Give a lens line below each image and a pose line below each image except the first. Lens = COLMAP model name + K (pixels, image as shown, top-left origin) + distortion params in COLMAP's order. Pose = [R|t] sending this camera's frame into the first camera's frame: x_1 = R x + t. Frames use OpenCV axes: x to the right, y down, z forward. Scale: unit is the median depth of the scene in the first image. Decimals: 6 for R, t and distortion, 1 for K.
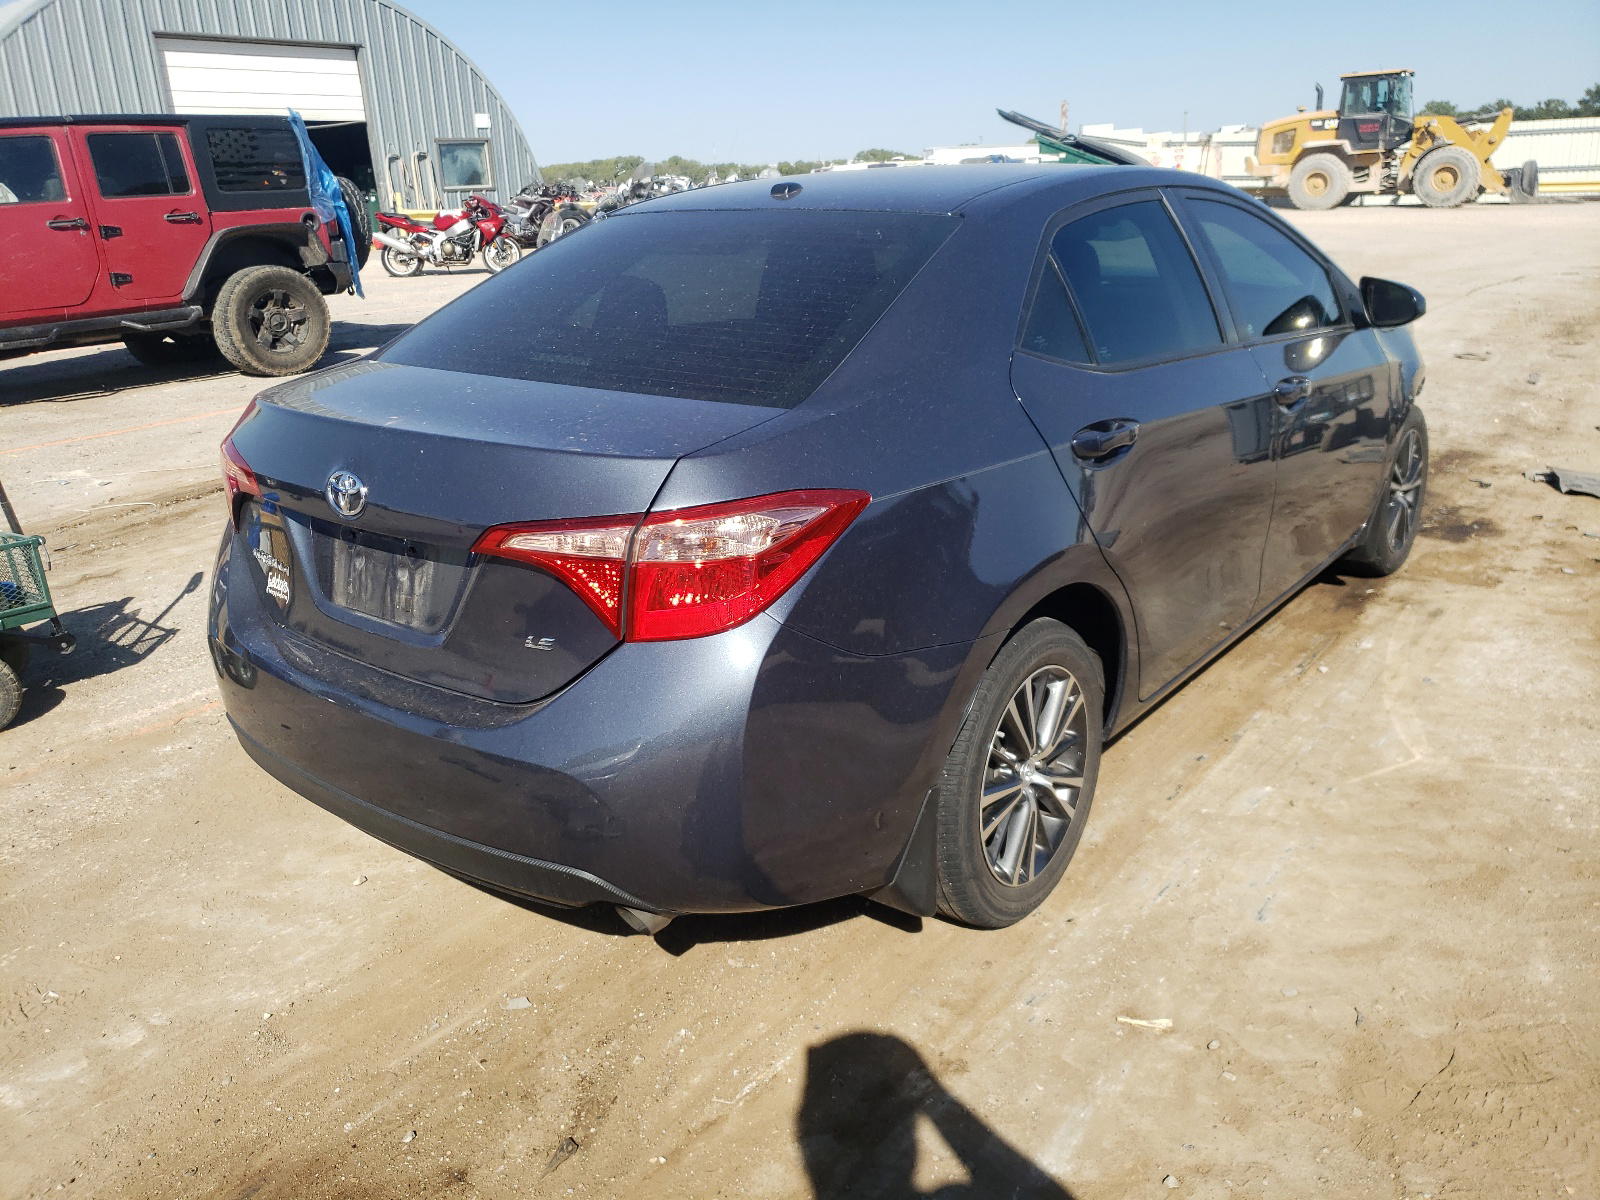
lens RADIAL K [[1295.2, 0, 795.7], [0, 1295.2, 593.8], [0, 0, 1]] dist [0.006420, 0.016475]
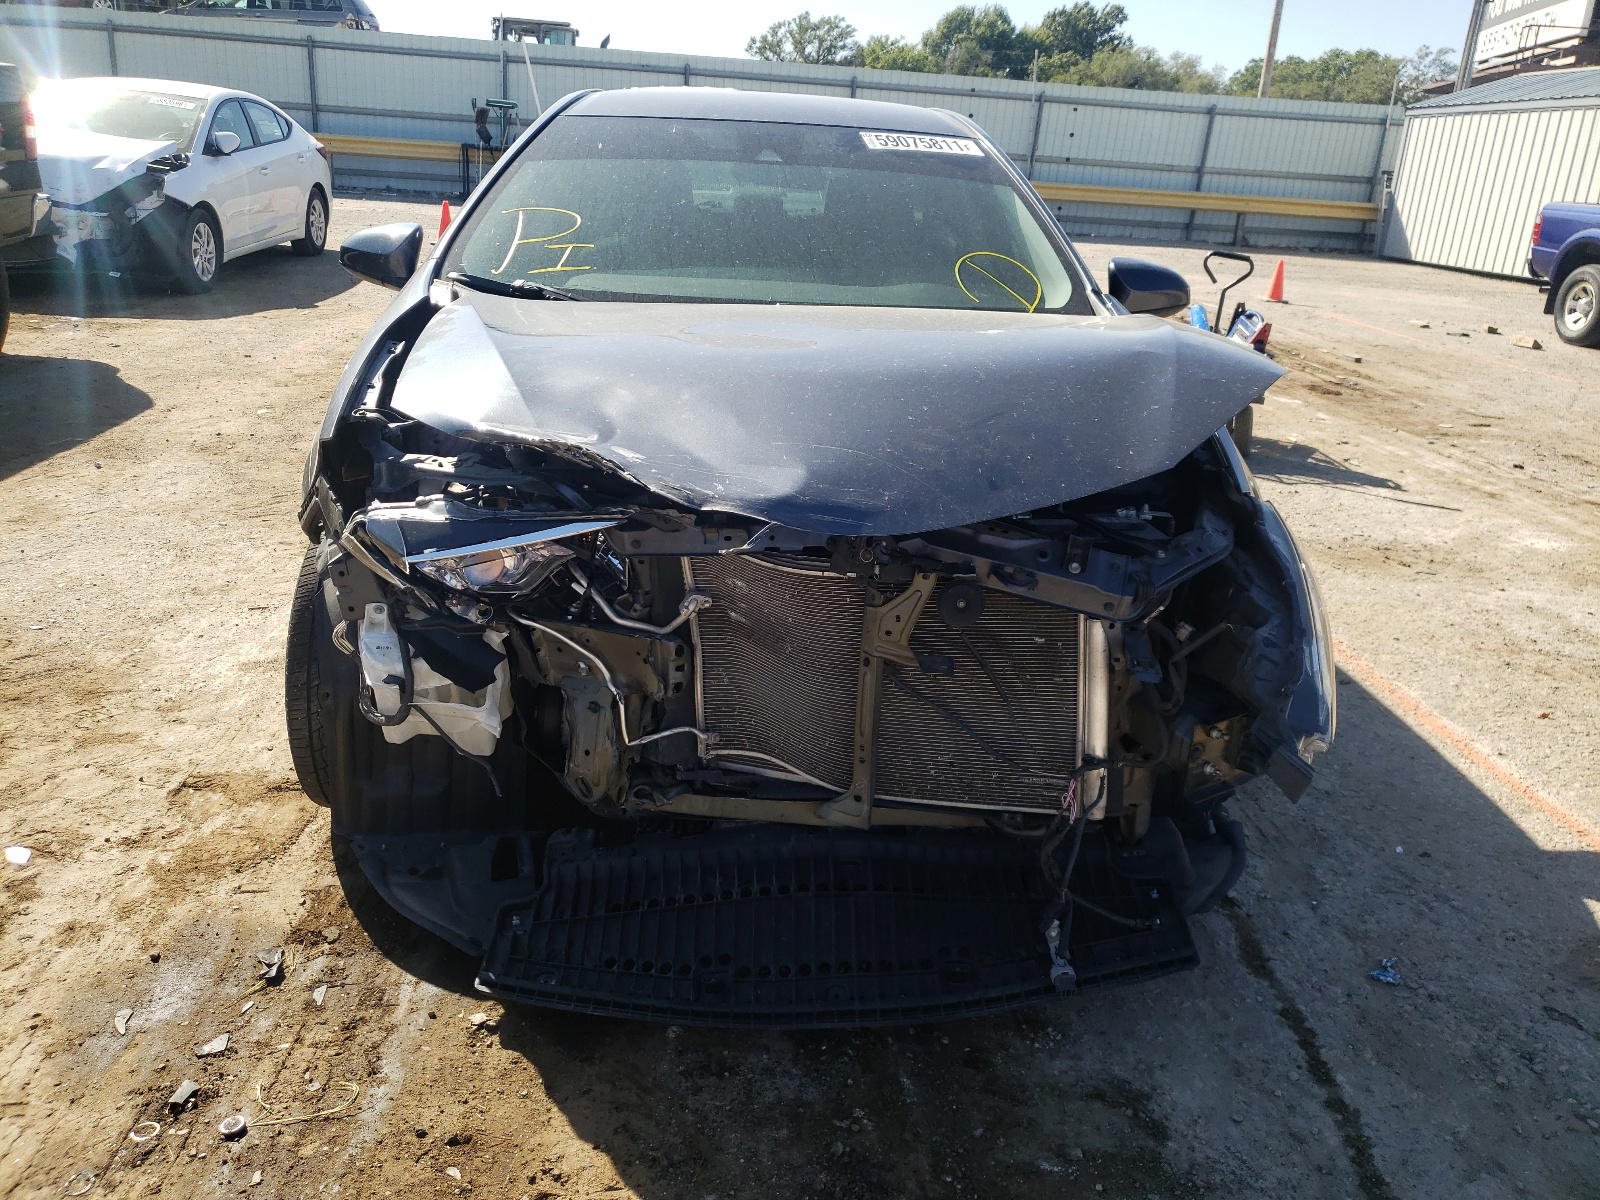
lens RADIAL K [[1295.2, 0, 795.7], [0, 1295.2, 593.8], [0, 0, 1]] dist [0.006420, 0.016475]
pose [[-0.769386, 0.197941, -0.607343, 0.977260], [-0.225212, 0.805672, 0.547880, -0.679806], [0.597767, 0.558312, -0.575293, 2.140409]]
